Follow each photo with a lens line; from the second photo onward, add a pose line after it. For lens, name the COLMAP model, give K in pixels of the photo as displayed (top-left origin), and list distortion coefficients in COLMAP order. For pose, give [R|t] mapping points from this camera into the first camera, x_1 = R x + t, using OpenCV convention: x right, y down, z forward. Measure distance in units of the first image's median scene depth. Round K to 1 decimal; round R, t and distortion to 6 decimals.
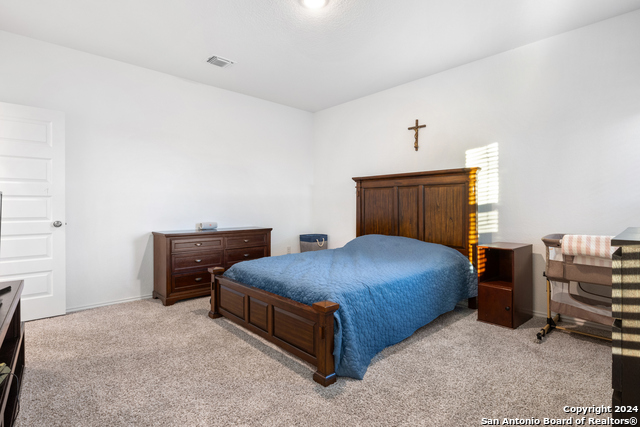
lens RADIAL K [[318.9, 0, 320.5], [0, 318.9, 209.4], [0, 0, 1]] dist [-0.010516, 0.000014]
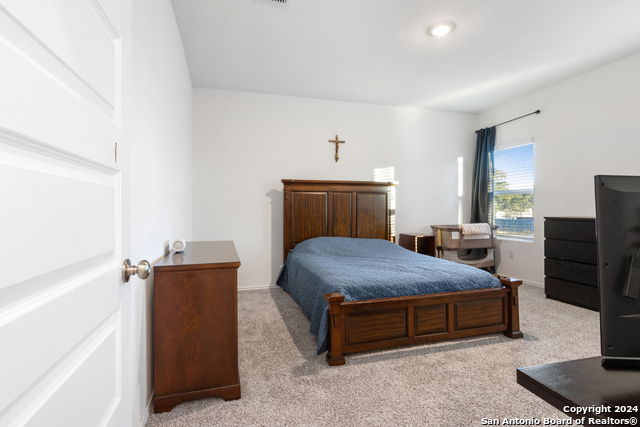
lens RADIAL K [[318.9, 0, 320.5], [0, 318.9, 209.4], [0, 0, 1]] dist [-0.010516, 0.000014]
pose [[0.451511, 0.001525, 0.892264, -0.820956], [0.014674, 0.999851, -0.009134, -0.001837], [-0.892145, 0.017217, 0.451421, 0.582388]]
